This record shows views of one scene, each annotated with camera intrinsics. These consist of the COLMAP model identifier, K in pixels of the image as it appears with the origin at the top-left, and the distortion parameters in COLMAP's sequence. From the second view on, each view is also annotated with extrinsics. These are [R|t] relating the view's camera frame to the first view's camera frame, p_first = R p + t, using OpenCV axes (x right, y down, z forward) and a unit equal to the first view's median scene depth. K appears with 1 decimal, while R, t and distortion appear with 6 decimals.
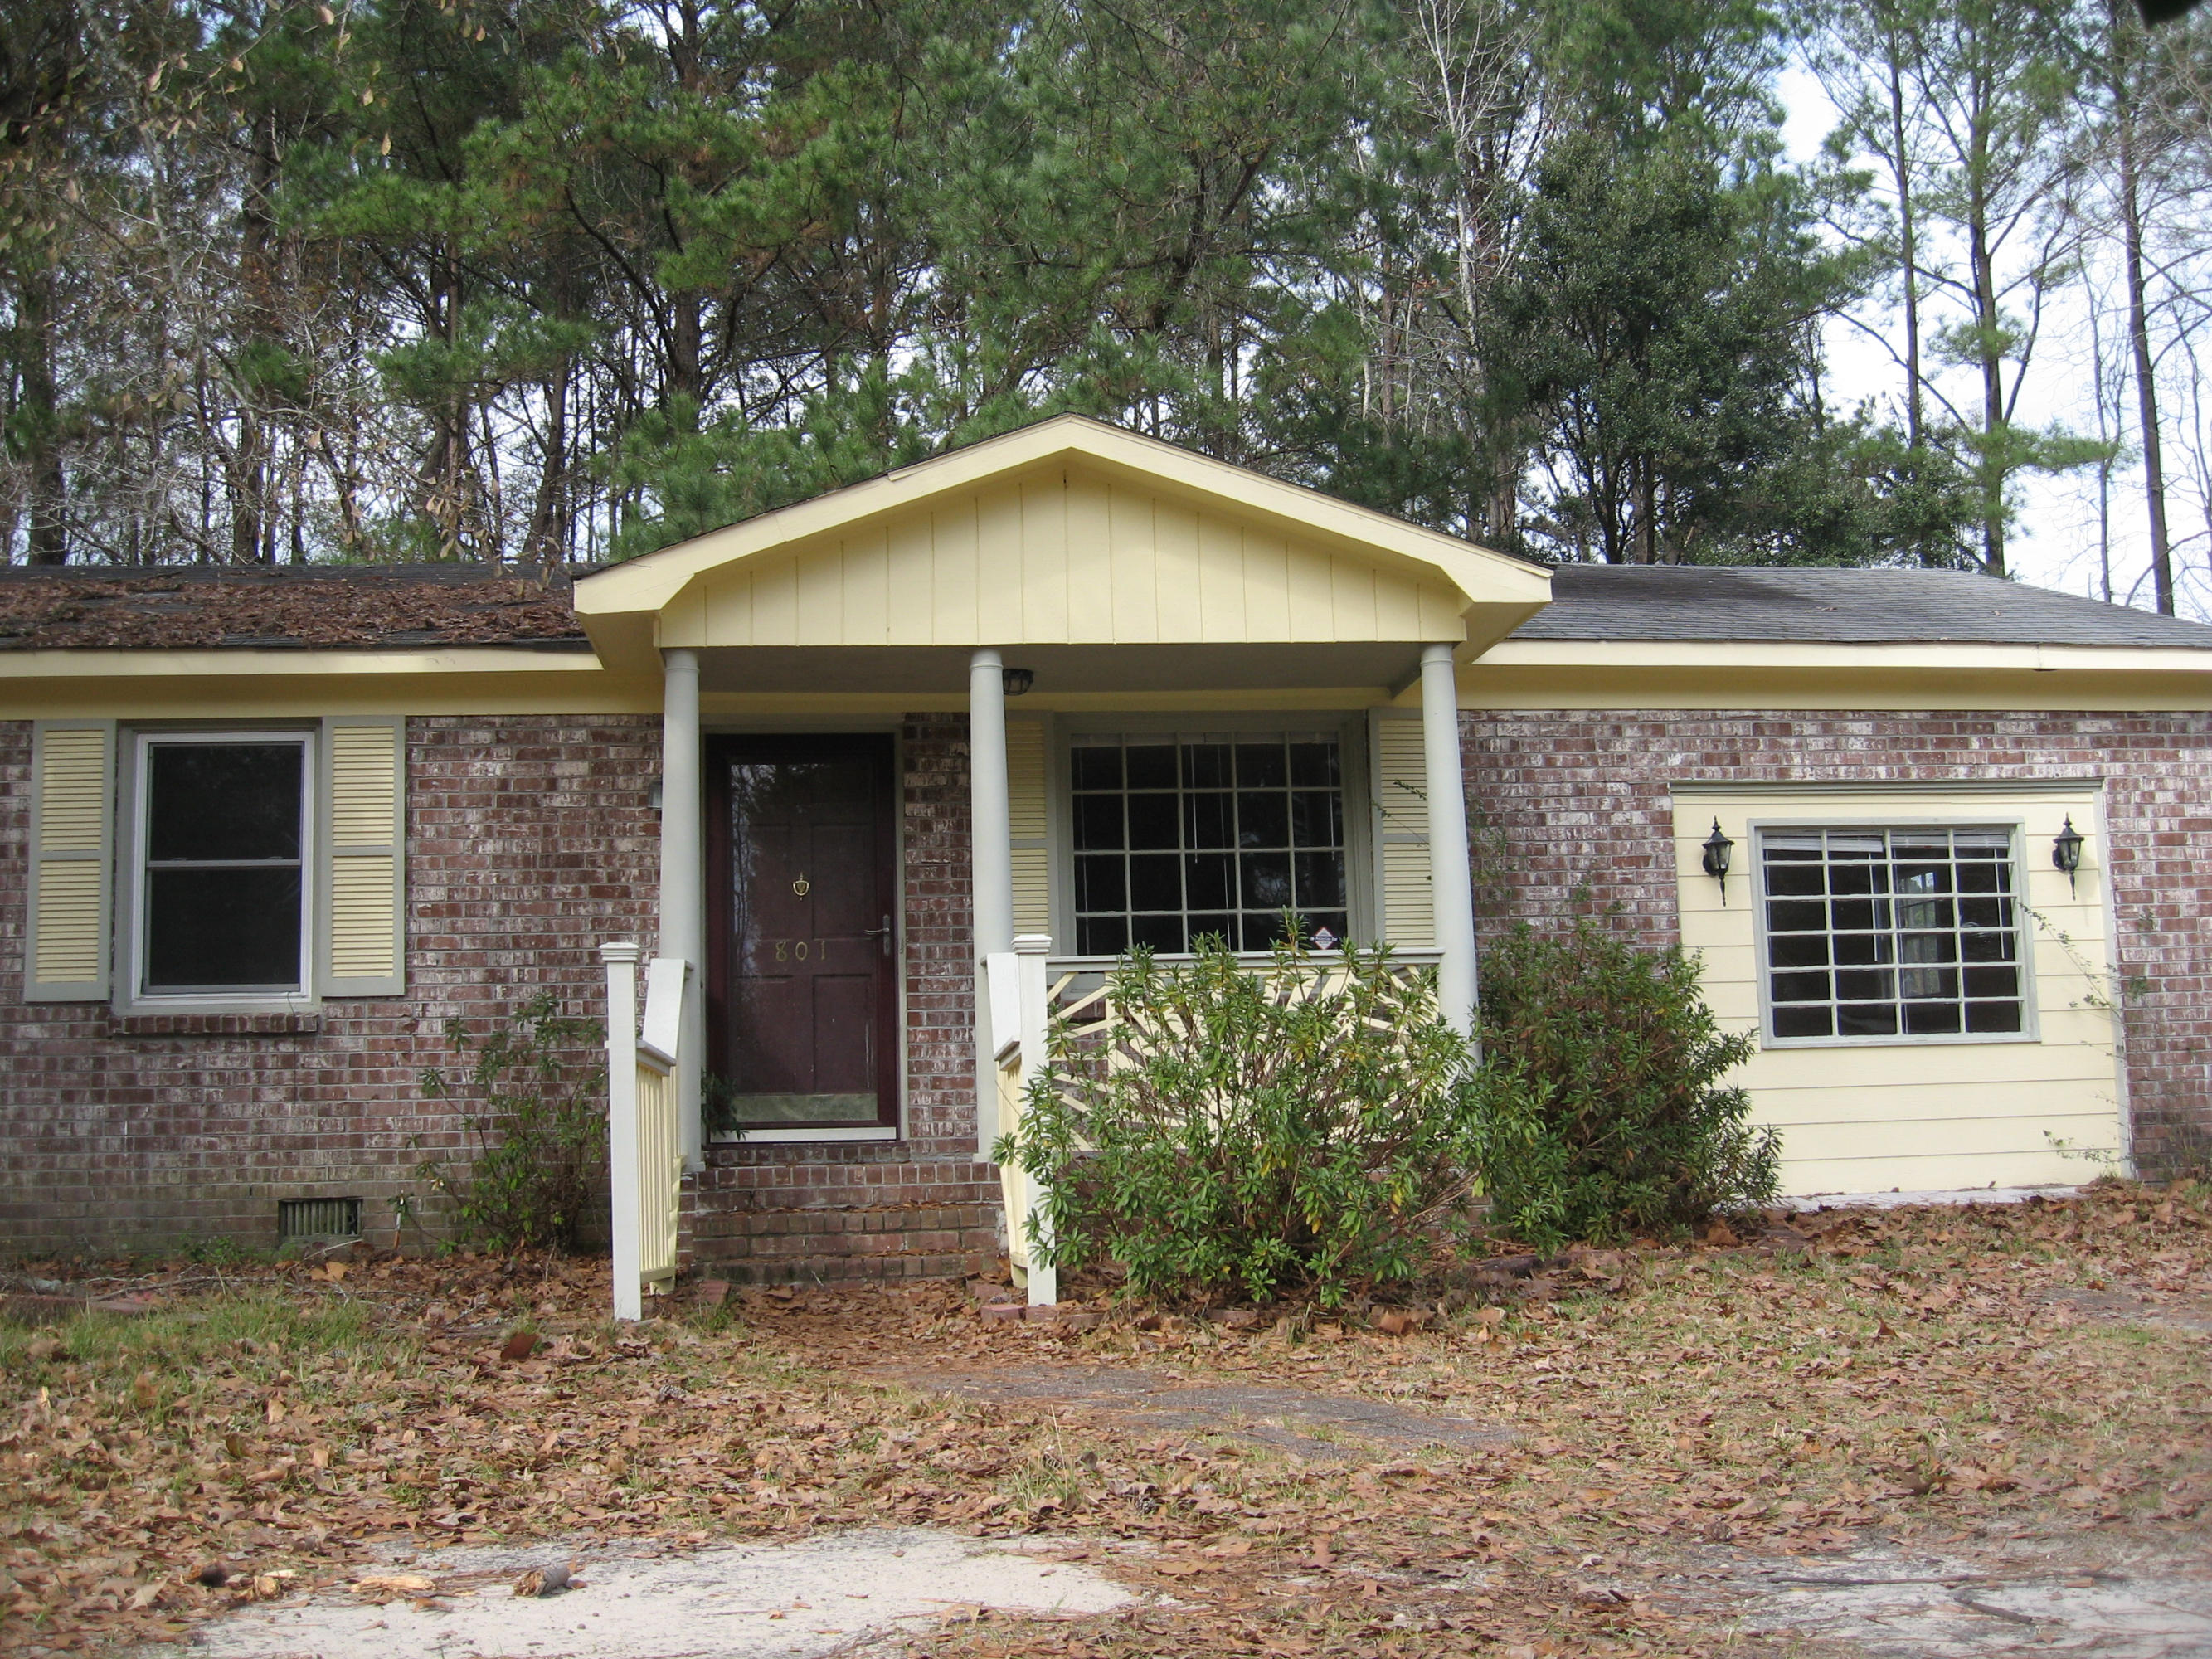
lens RADIAL K [[2391.3, 0, 1106.0], [0, 2391.3, 829.5], [0, 0, 1]] dist [-0.137026, 0.128211]
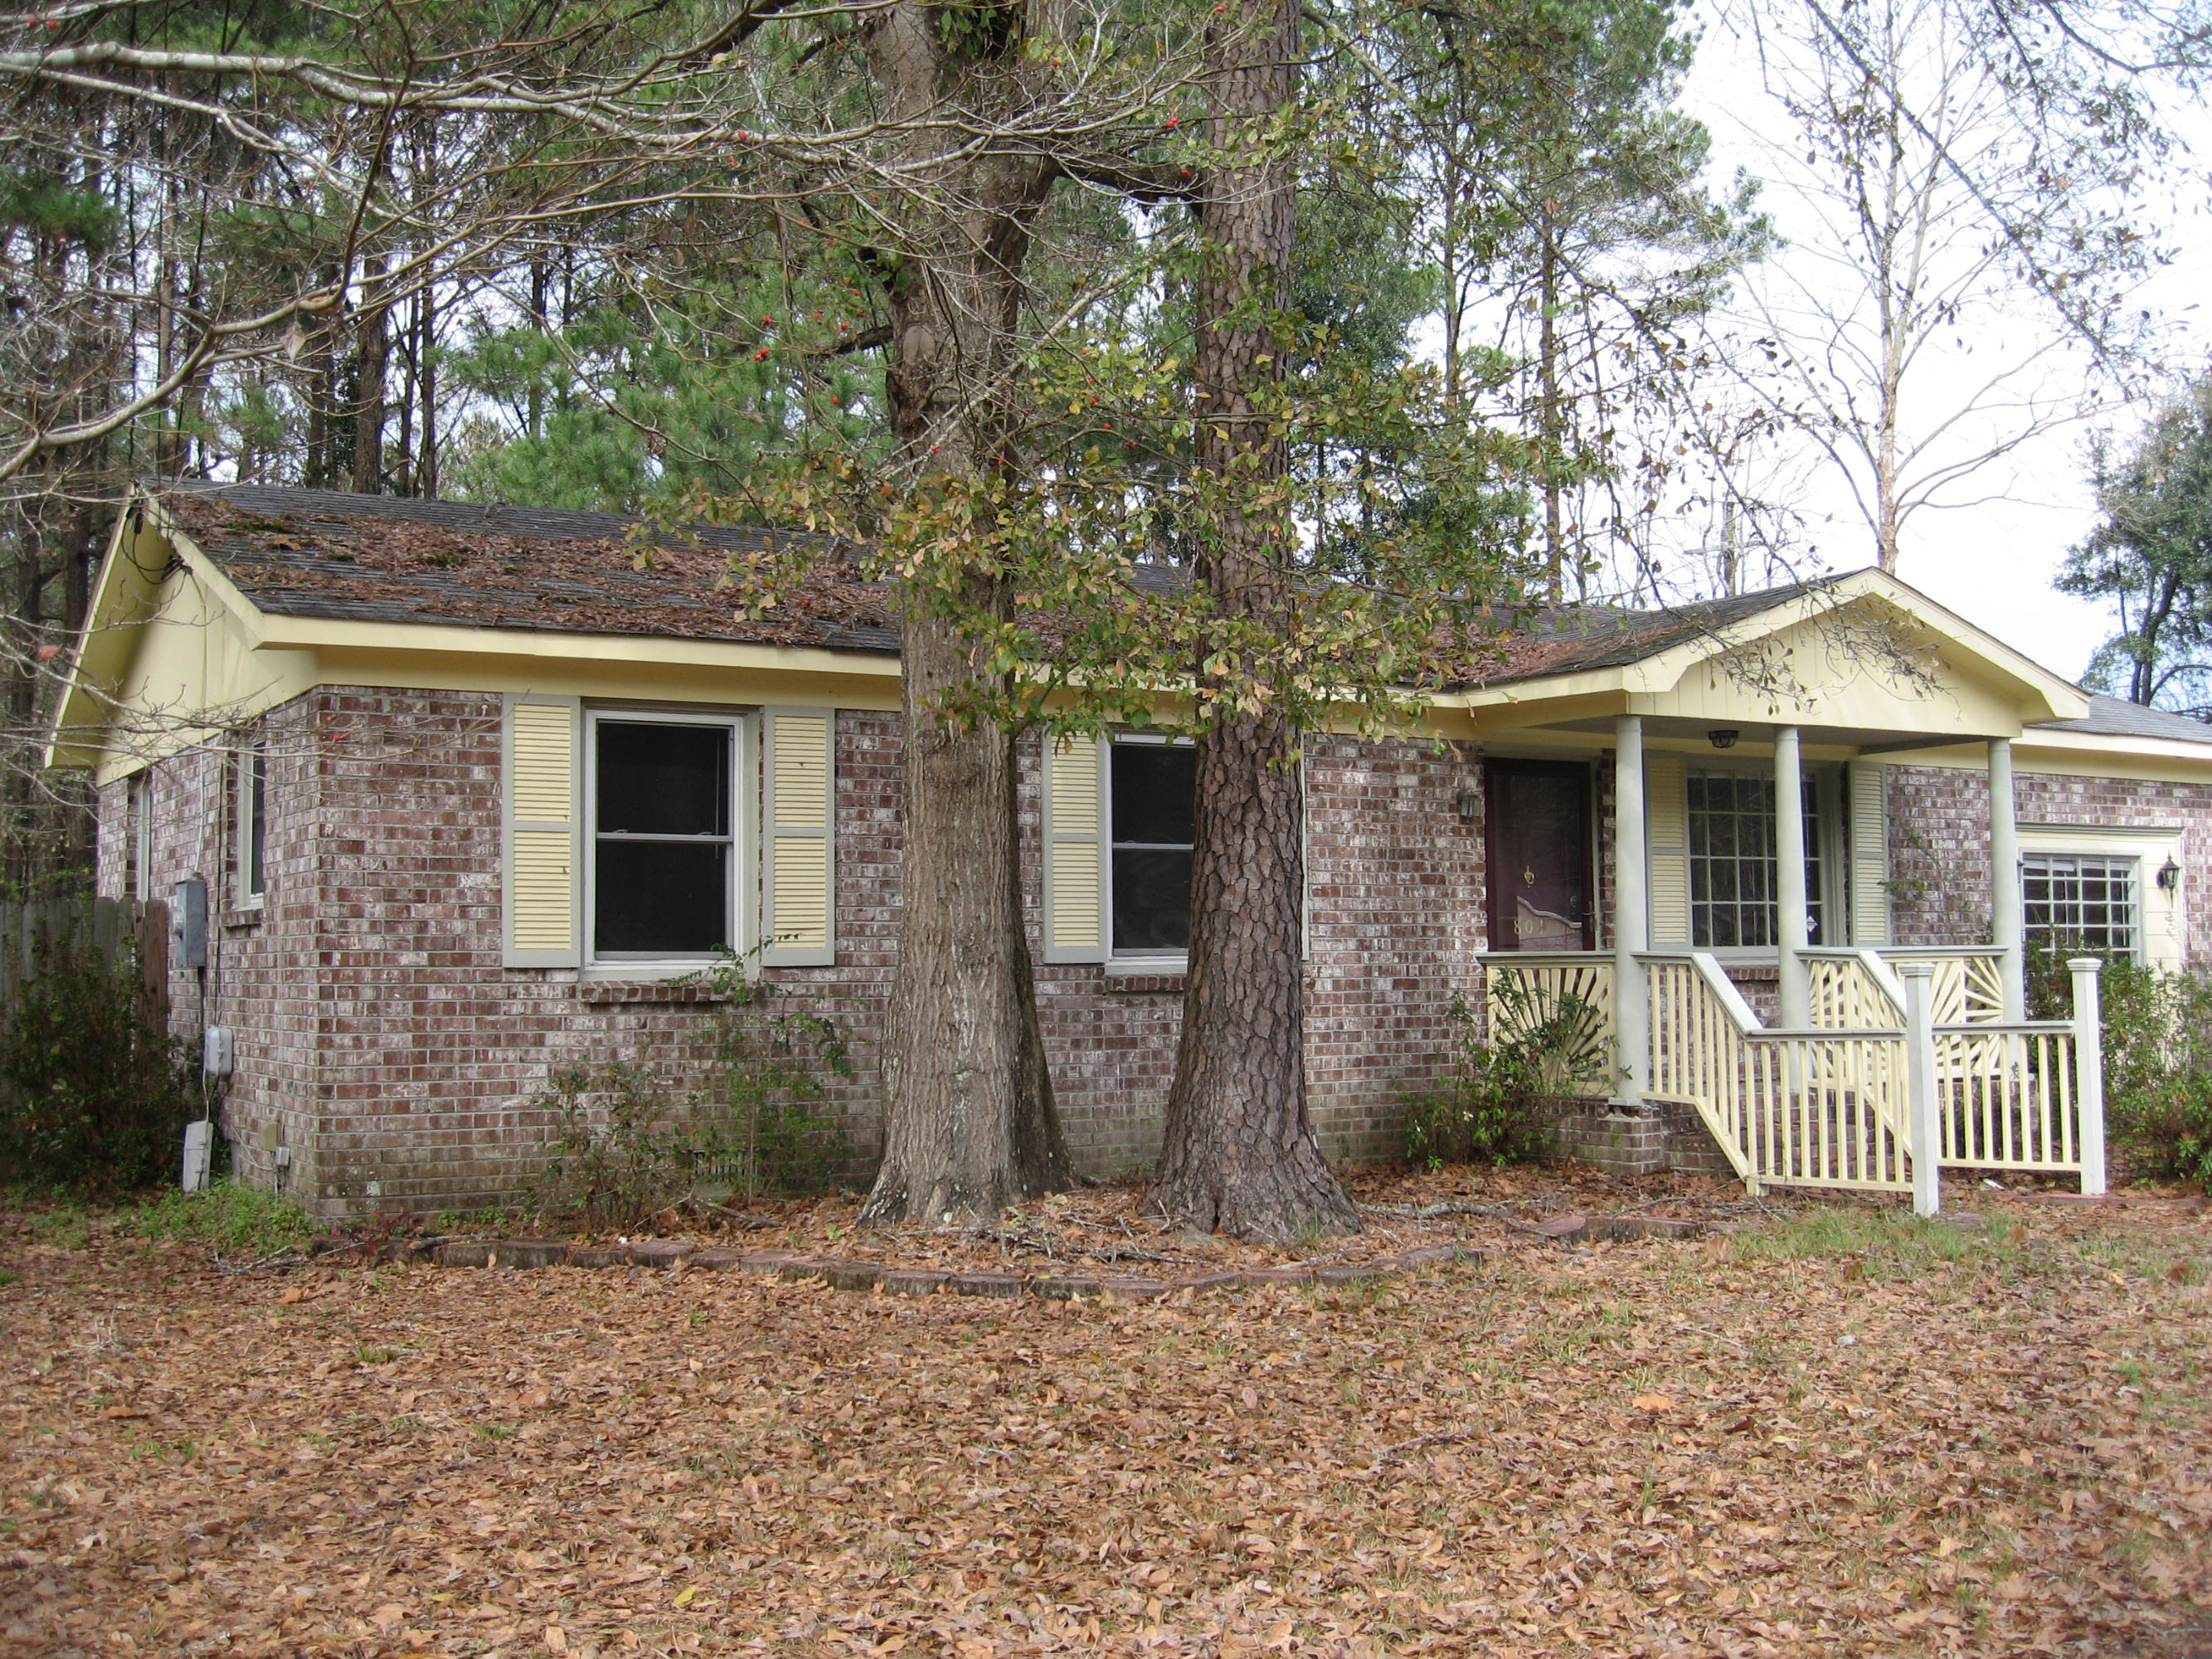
lens RADIAL K [[2391.3, 0, 1106.0], [0, 2391.3, 829.5], [0, 0, 1]] dist [-0.137026, 0.128211]
pose [[0.908591, 0.041628, 0.415608, -0.844726], [-0.068065, 0.996477, 0.048993, -0.048002], [-0.412104, -0.072803, 0.908224, -0.081250]]
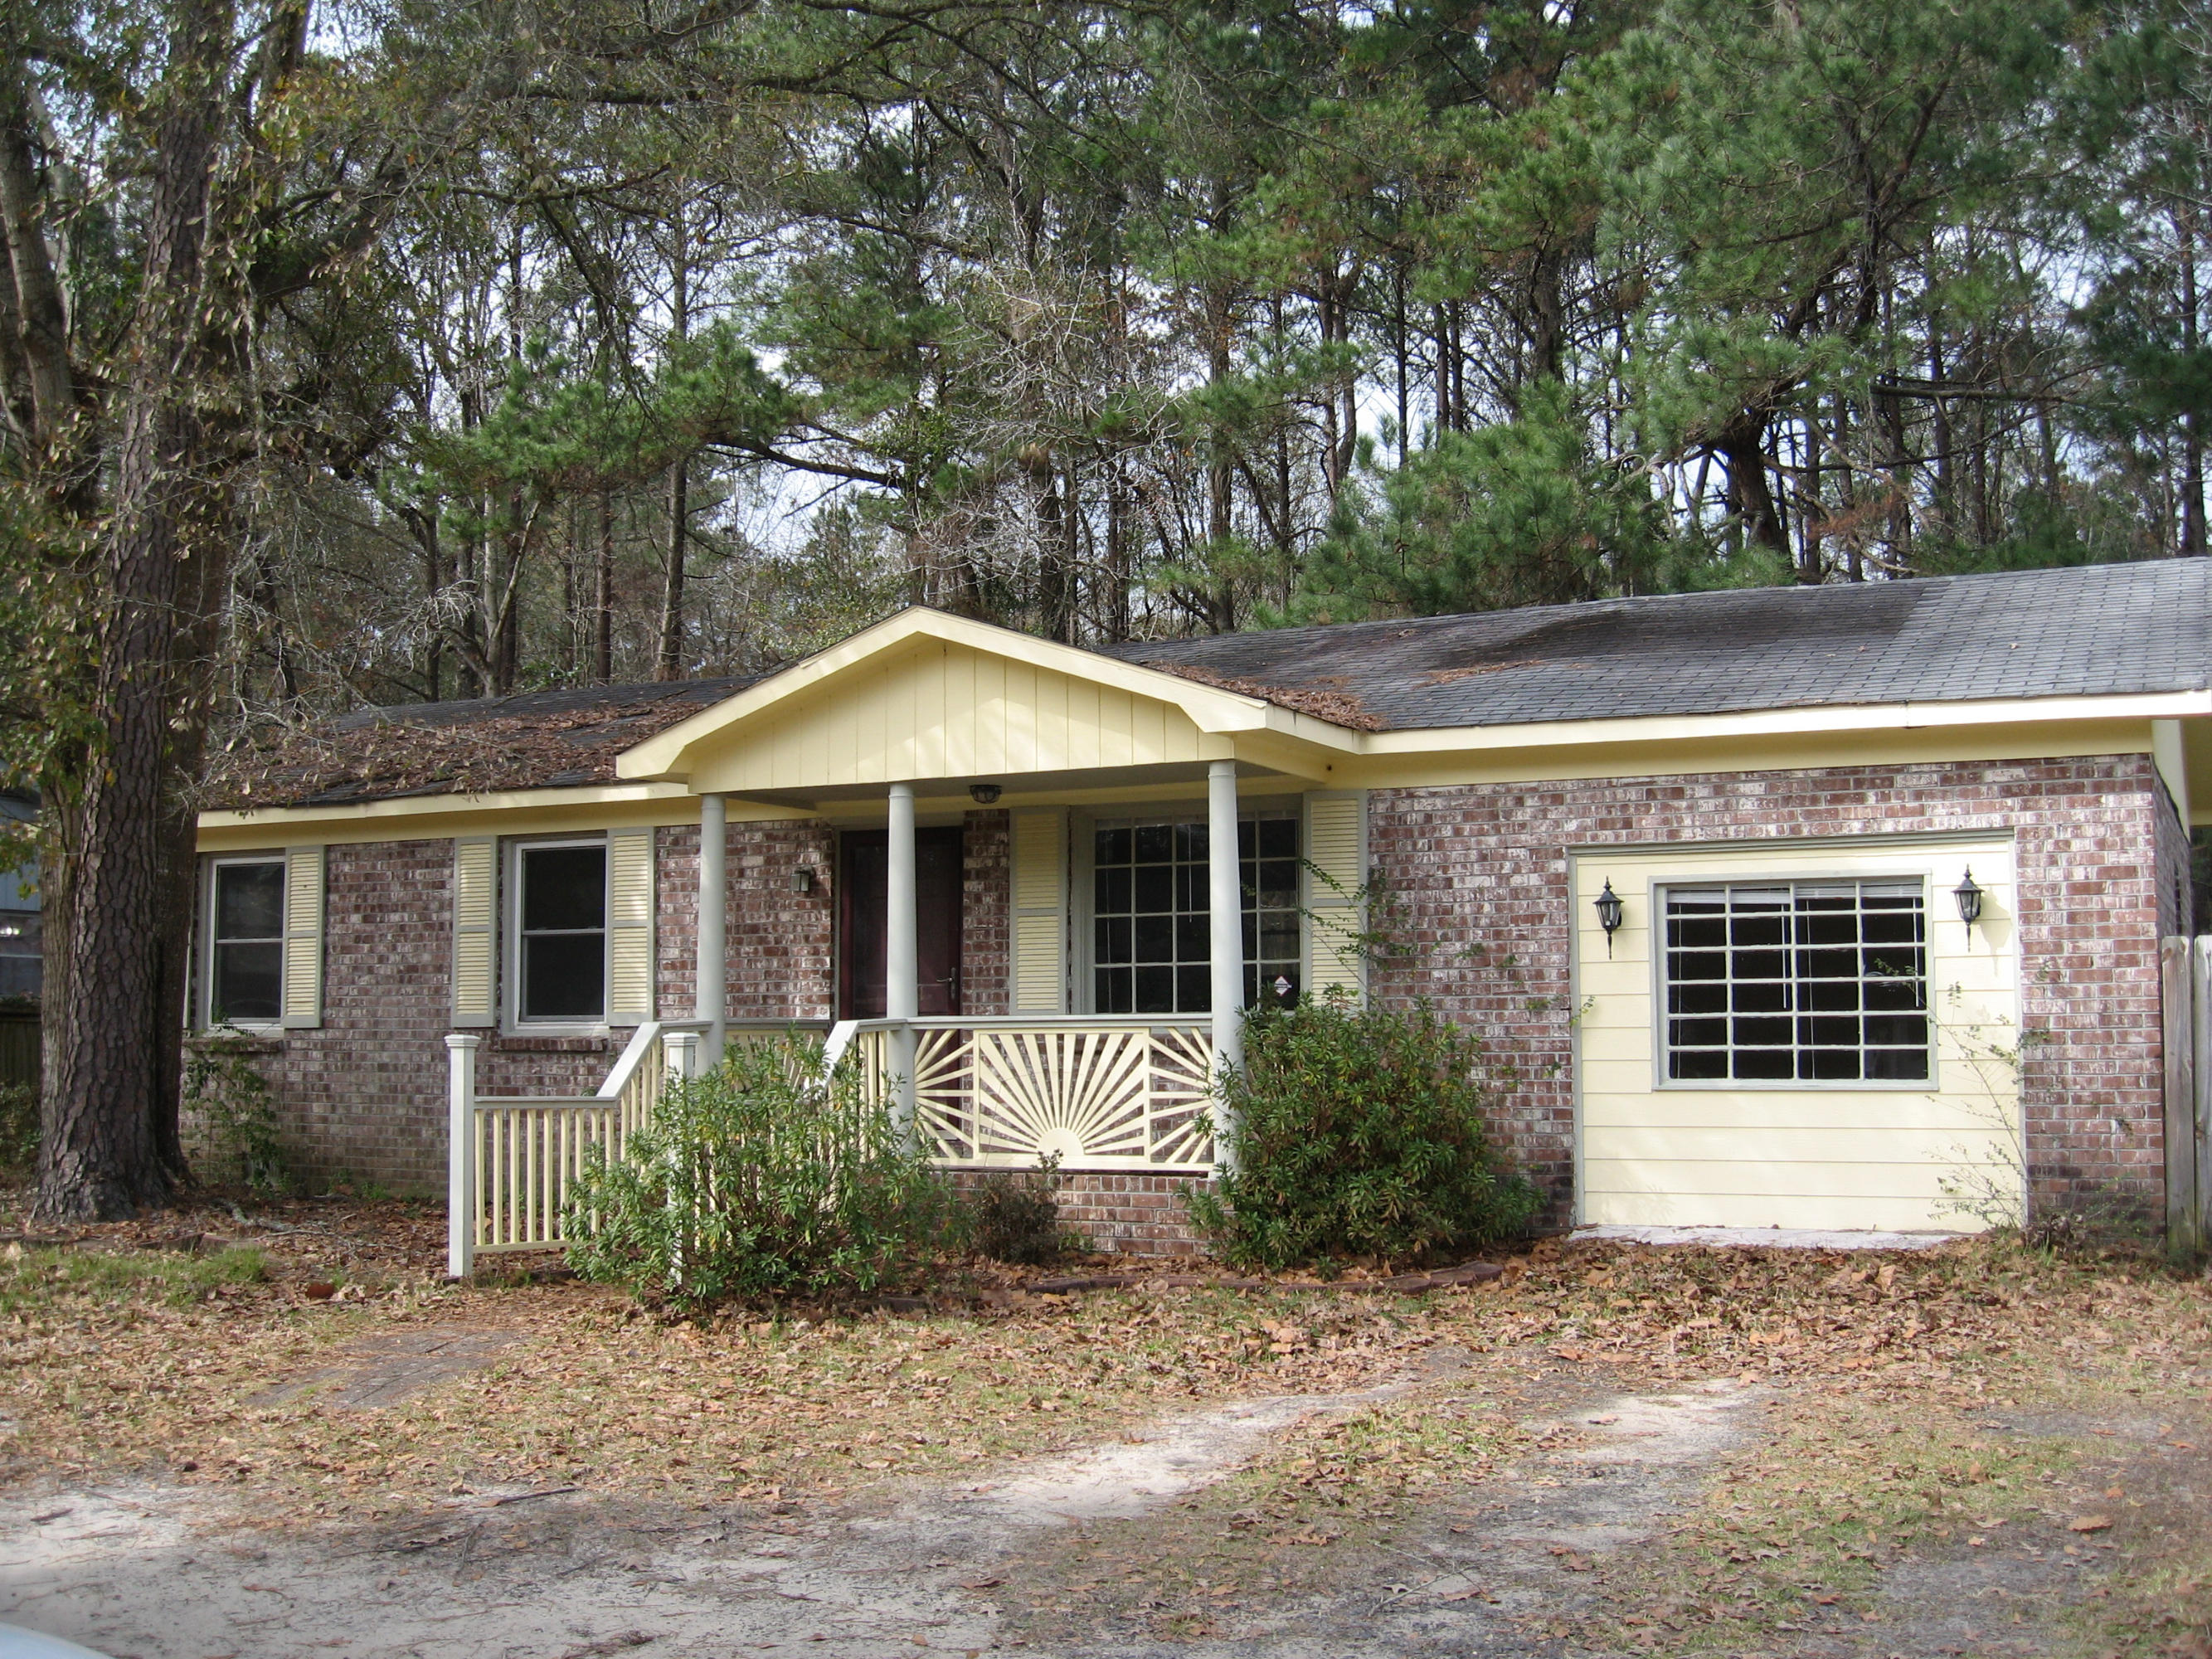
lens RADIAL K [[2391.3, 0, 1106.0], [0, 2391.3, 829.5], [0, 0, 1]] dist [-0.137026, 0.128211]
pose [[0.841145, -0.023828, -0.540284, 0.651798], [0.053546, 0.997789, 0.039358, -0.082254], [0.538152, -0.062036, 0.840562, -0.044239]]
